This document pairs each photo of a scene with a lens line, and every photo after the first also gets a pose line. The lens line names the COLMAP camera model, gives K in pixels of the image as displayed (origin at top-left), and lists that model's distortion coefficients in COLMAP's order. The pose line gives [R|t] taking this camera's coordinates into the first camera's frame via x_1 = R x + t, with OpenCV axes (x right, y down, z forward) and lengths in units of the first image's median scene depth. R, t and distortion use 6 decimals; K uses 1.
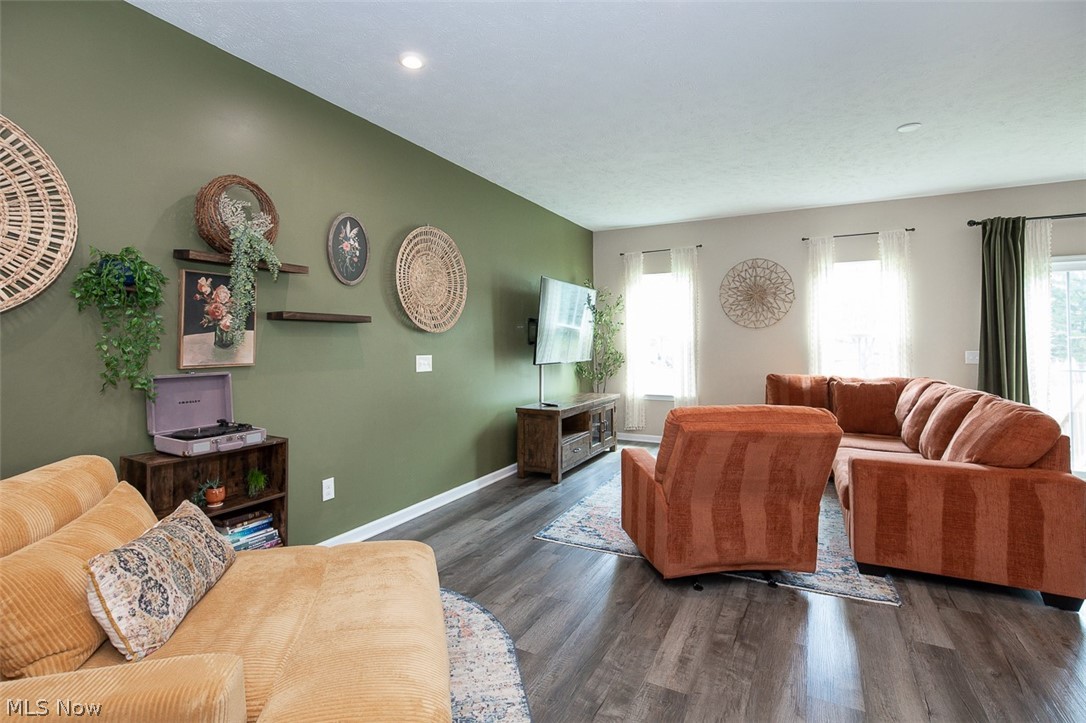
lens RADIAL K [[502.8, 0, 544.6], [0, 502.8, 329.3], [0, 0, 1]] dist [-0.016670, 0.005148]
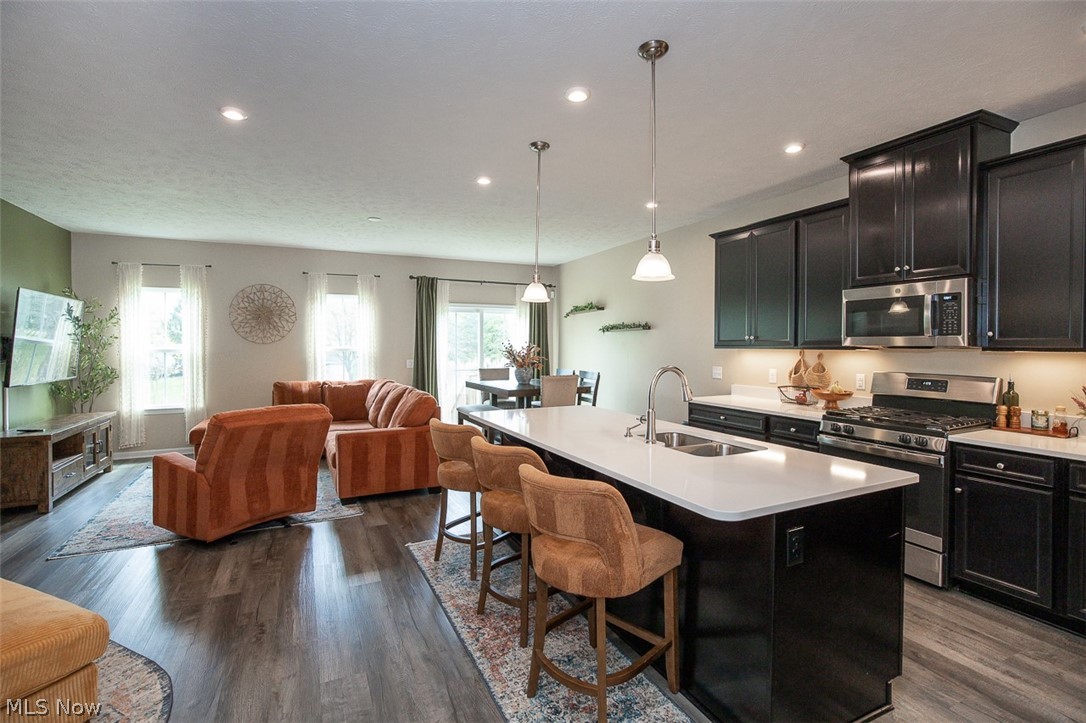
lens RADIAL K [[502.8, 0, 540.8], [0, 502.8, 345.7], [0, 0, 1]] dist [-0.016670, 0.005148]
pose [[0.595610, -0.001935, 0.803272, -0.191883], [-0.017698, 0.999723, 0.015531, -0.039245], [-0.803079, -0.023467, 0.595410, -0.315766]]
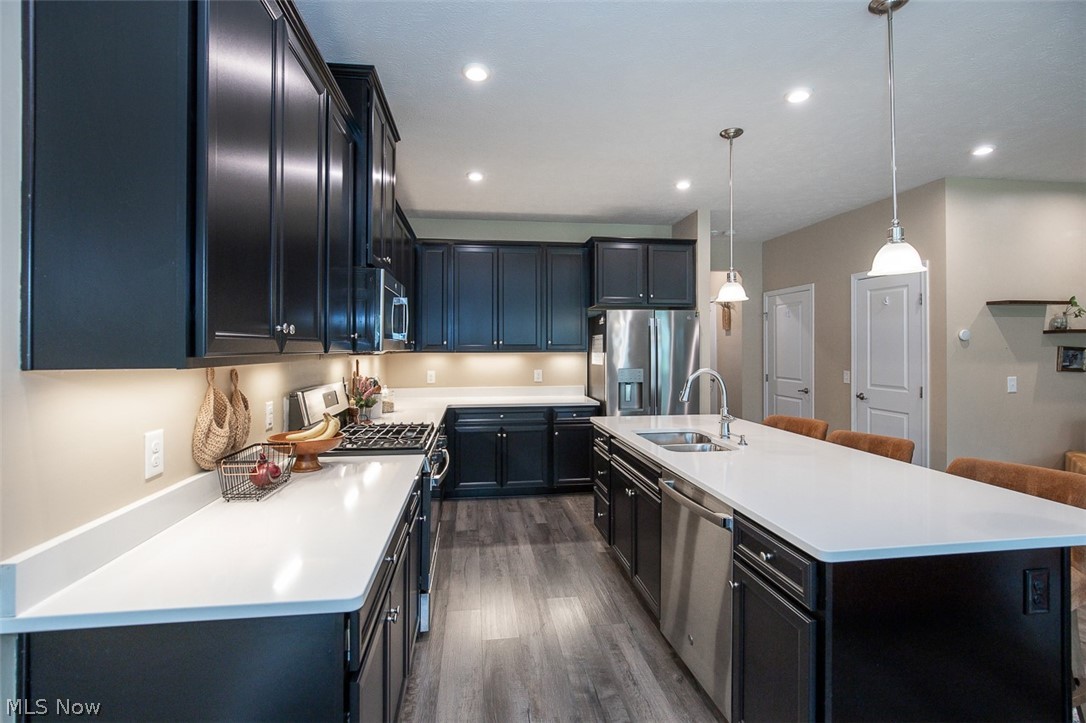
lens RADIAL K [[502.8, 0, 541.9], [0, 502.8, 335.2], [0, 0, 1]] dist [-0.016670, 0.005148]
pose [[-0.811820, -0.012127, -0.583782, 1.072373], [0.014491, 0.999058, -0.040905, -0.025071], [0.583729, -0.041667, -0.810879, 0.400844]]
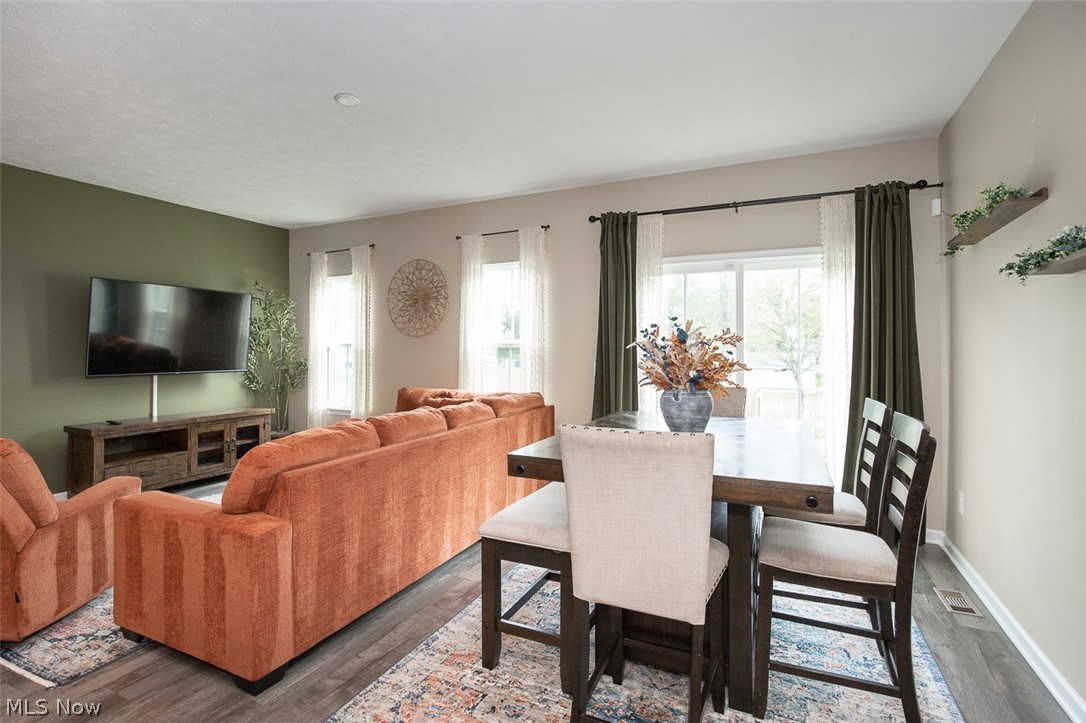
lens RADIAL K [[502.8, 0, 546.8], [0, 502.8, 352.6], [0, 0, 1]] dist [-0.016670, 0.005148]
pose [[0.999153, 0.003135, 0.041030, 0.900984], [-0.004399, 0.999517, 0.030774, -0.002828], [-0.040914, -0.030928, 0.998684, 0.121404]]
